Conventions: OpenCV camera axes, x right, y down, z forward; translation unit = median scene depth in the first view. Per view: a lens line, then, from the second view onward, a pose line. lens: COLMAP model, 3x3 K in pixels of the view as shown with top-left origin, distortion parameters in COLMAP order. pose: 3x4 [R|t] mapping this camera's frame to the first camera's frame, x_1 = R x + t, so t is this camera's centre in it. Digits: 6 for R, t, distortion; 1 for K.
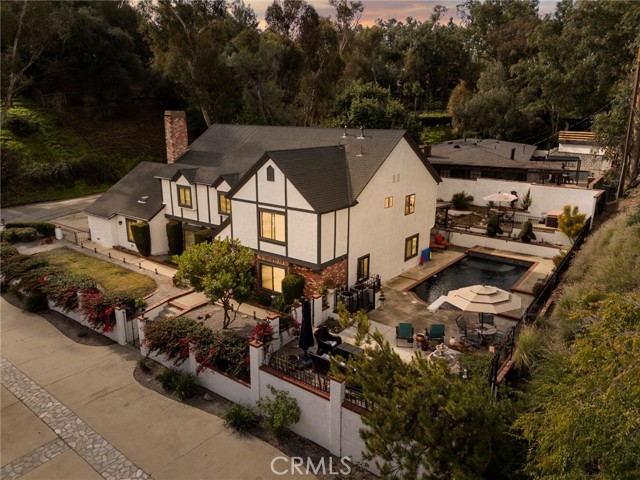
lens RADIAL K [[476.1, 0, 319.3], [0, 476.1, 243.2], [0, 0, 1]] dist [0.070997, -0.052651]
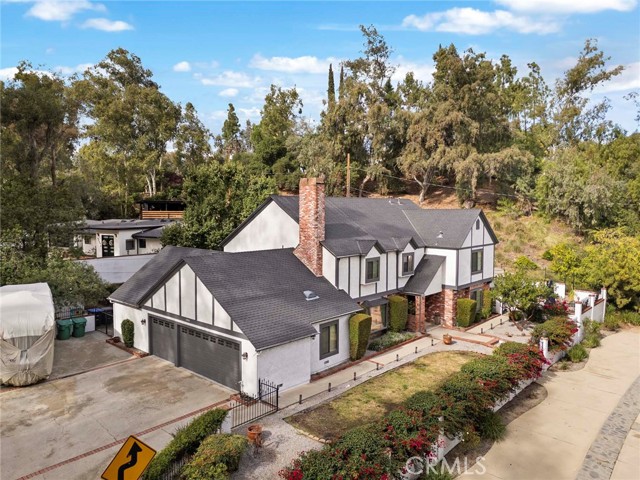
lens RADIAL K [[476.1, 0, 320.5], [0, 476.1, 241.8], [0, 0, 1]] dist [0.070997, -0.052651]
pose [[0.064982, -0.085129, 0.994249, -1.549945], [0.259946, 0.963399, 0.065498, -0.306830], [-0.963434, 0.254195, 0.084733, 1.314757]]
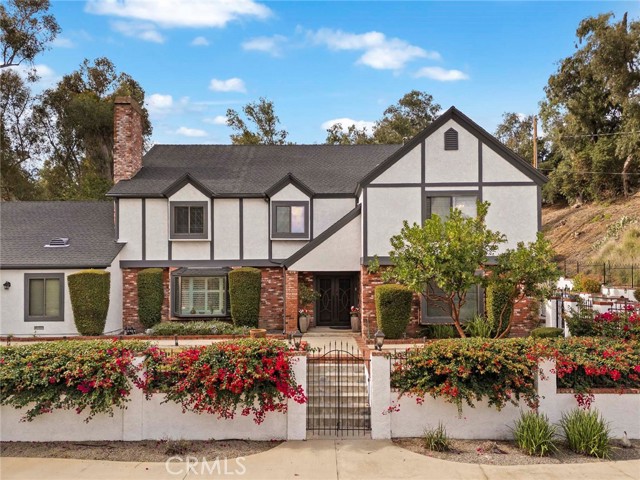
lens RADIAL K [[476.1, 0, 327.9], [0, 476.1, 261.2], [0, 0, 1]] dist [0.070997, -0.052651]
pose [[0.798816, 0.003208, 0.601567, -0.658461], [0.167849, 0.959084, -0.228000, 0.155173], [-0.577685, 0.283103, 0.765593, 0.593011]]
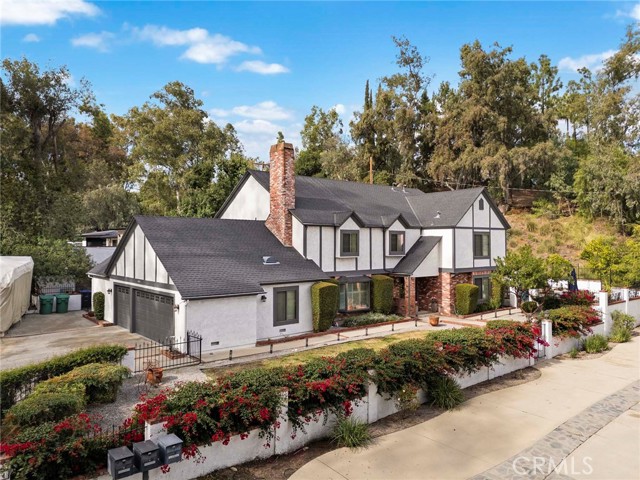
lens RADIAL K [[476.1, 0, 322.0], [0, 476.1, 242.4], [0, 0, 1]] dist [0.070997, -0.052651]
pose [[0.204209, -0.004725, 0.978916, -1.461905], [0.261289, 0.963972, -0.049854, -0.090442], [-0.943412, 0.265960, 0.198087, 1.149350]]
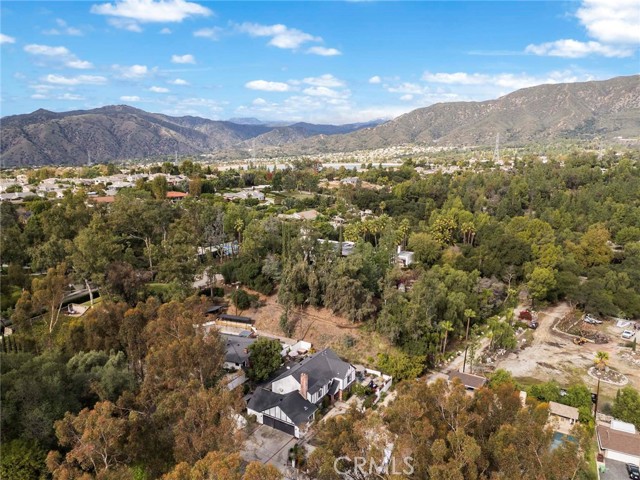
lens RADIAL K [[476.1, 0, 323.7], [0, 476.1, 235.9], [0, 0, 1]] dist [0.070997, -0.052651]
pose [[-0.123530, -0.193578, 0.973277, -4.347493], [0.250659, 0.942897, 0.219350, -2.434868], [-0.960162, 0.271057, -0.067954, 1.181885]]
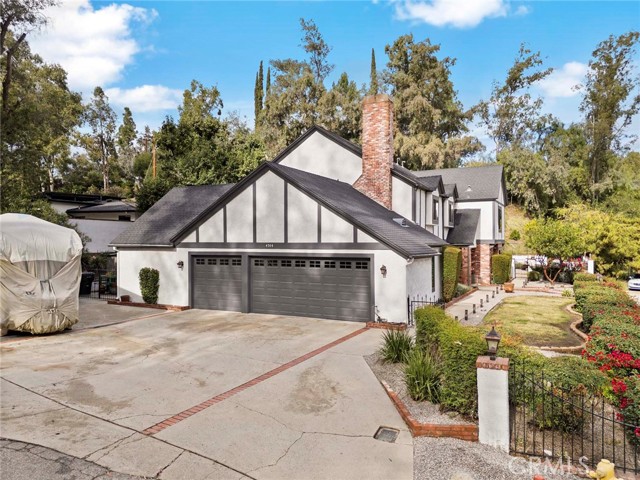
lens RADIAL K [[476.1, 0, 320.6], [0, 476.1, 240.4], [0, 0, 1]] dist [0.070997, -0.052651]
pose [[-0.202555, -0.003012, 0.979266, -1.342870], [0.259677, 0.964031, 0.056678, -0.187340], [-0.944214, 0.265773, -0.194487, 1.768181]]
